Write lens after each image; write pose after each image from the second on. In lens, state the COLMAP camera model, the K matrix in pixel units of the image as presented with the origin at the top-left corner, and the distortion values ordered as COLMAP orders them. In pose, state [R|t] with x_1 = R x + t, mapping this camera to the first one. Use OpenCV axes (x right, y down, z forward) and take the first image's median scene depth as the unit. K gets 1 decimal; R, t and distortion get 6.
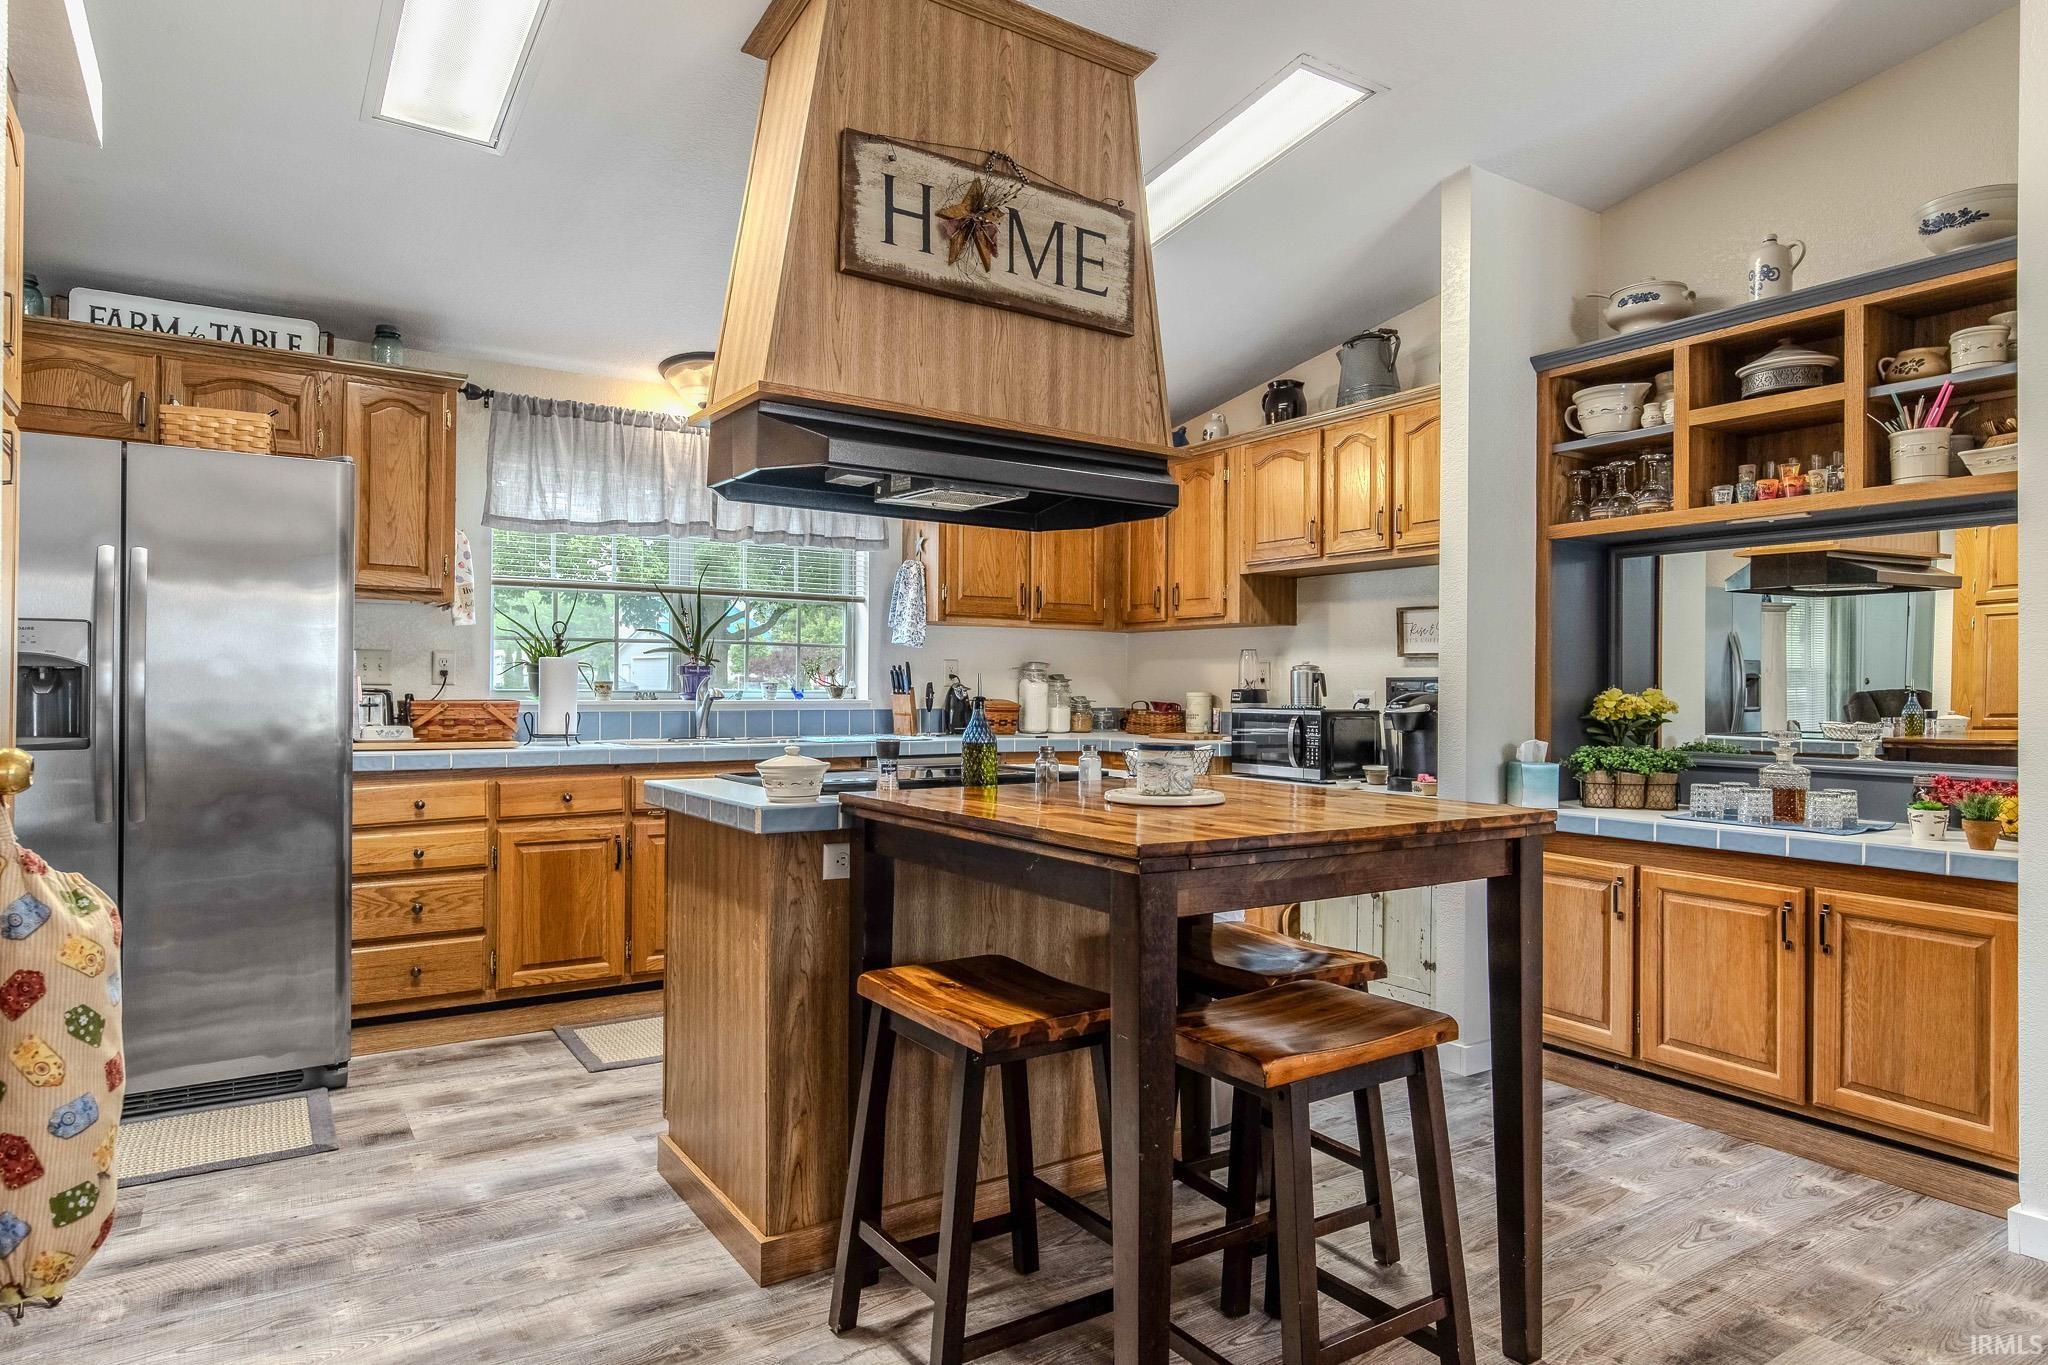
lens RADIAL K [[1202.0, 0, 1014.8], [0, 1202.0, 678.9], [0, 0, 1]] dist [0.006462, -0.002429]
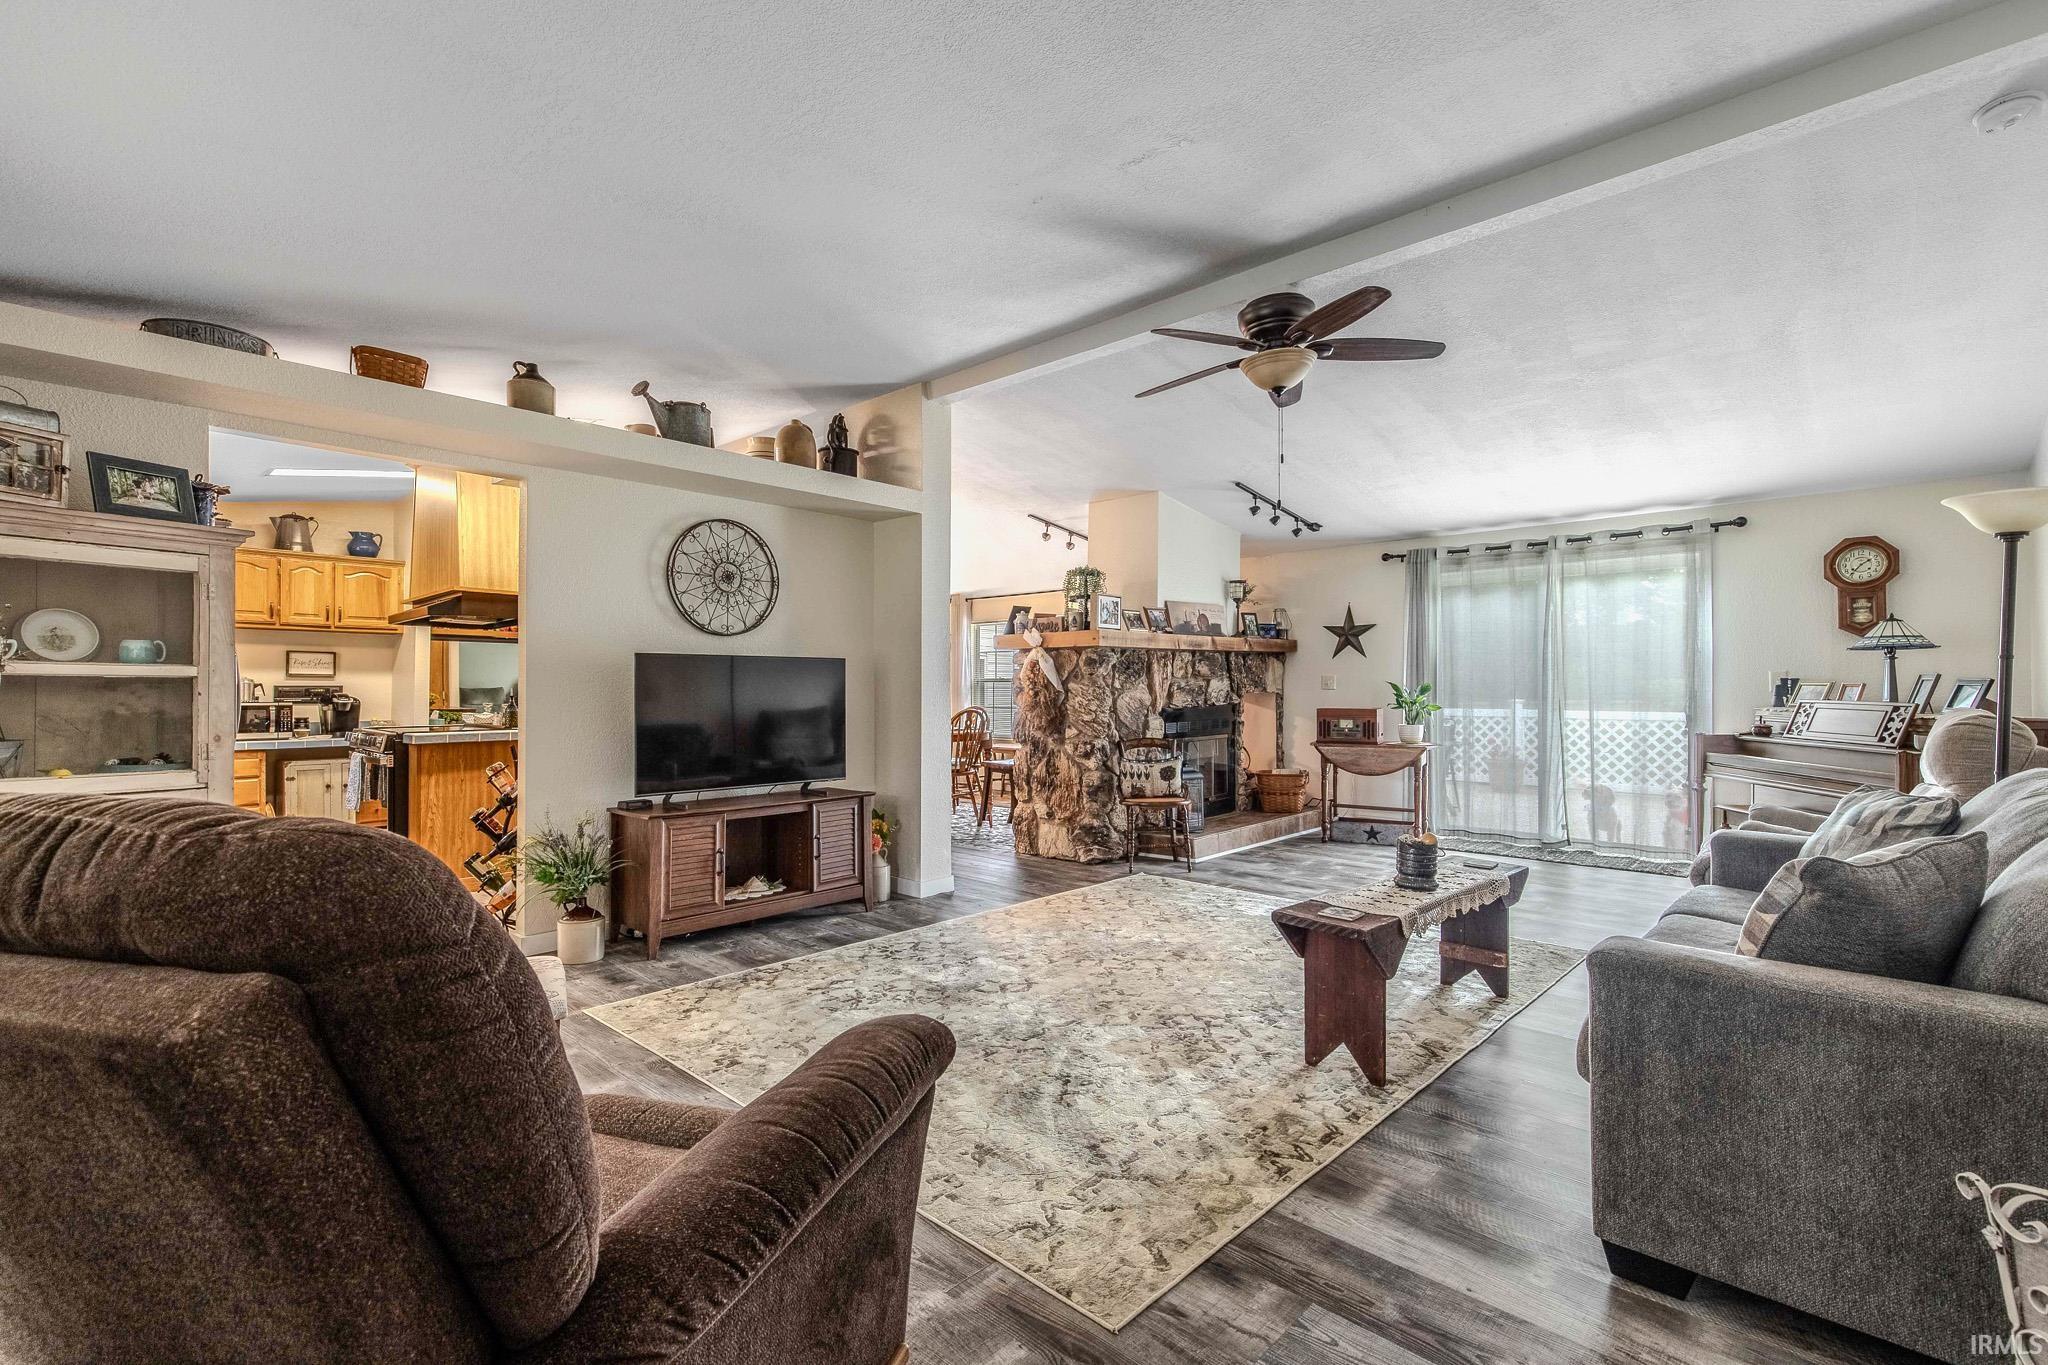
lens RADIAL K [[923.0, 0, 1015.0], [0, 923.0, 683.4], [0, 0, 1]] dist [0.002506, 0.000593]
pose [[-0.234296, 0.000362, 0.972165, -2.055470], [-0.010229, 0.999944, -0.002838, -0.017727], [-0.972111, -0.010609, -0.234279, 0.266352]]
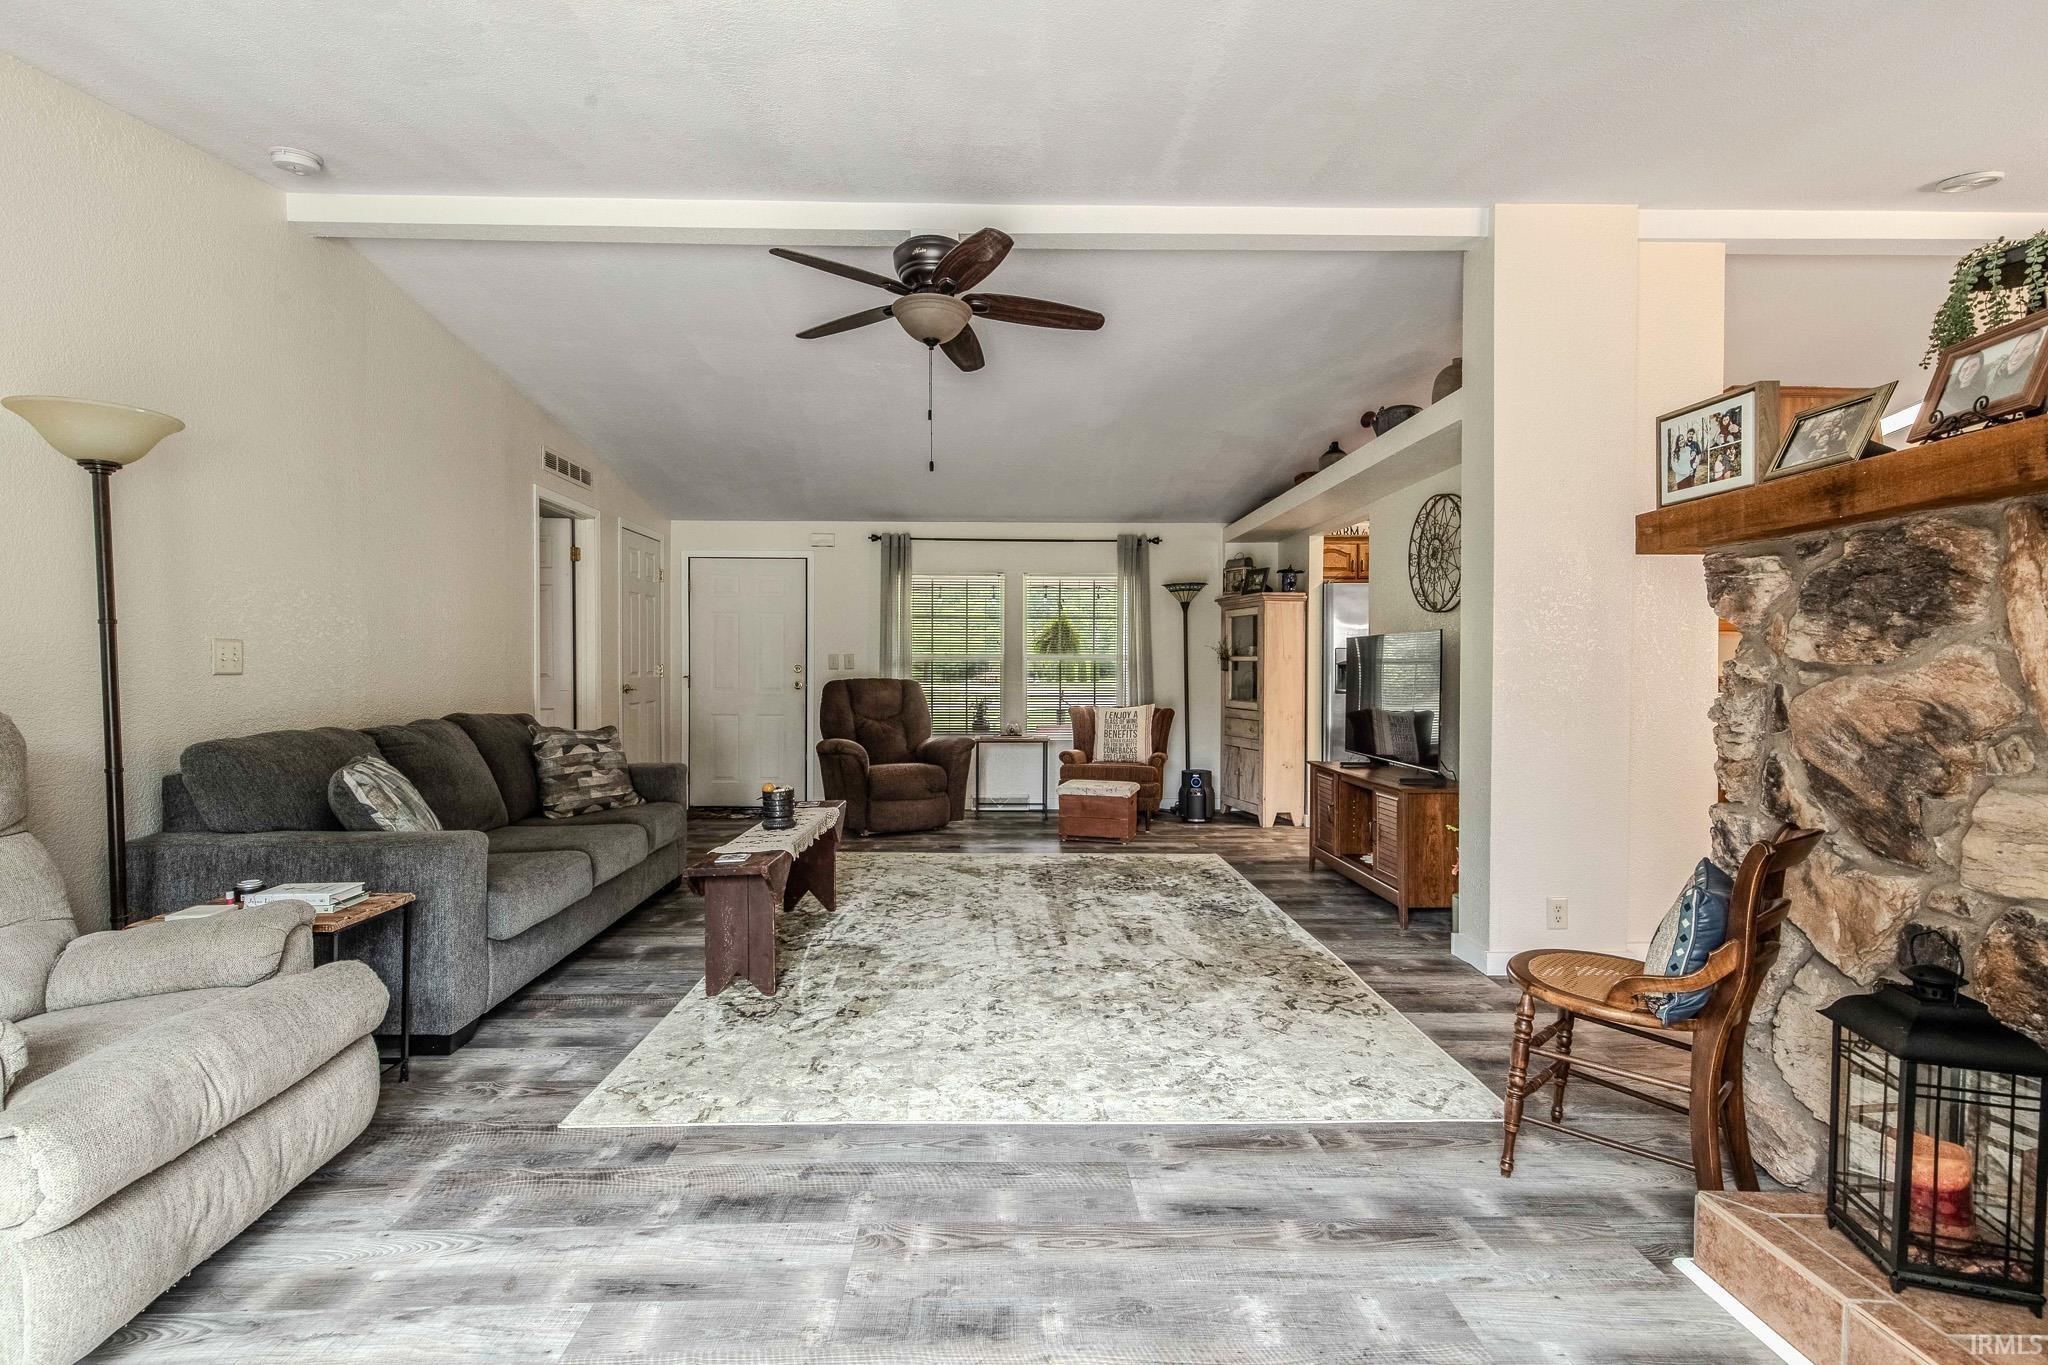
lens RADIAL K [[923.0, 0, 1004.4], [0, 923.0, 682.1], [0, 0, 1]] dist [0.002506, 0.000593]
pose [[0.848306, 0.002984, -0.529499, -0.337176], [0.009292, 0.999746, 0.020522, -0.019252], [0.529426, -0.022329, 0.848063, -1.219261]]
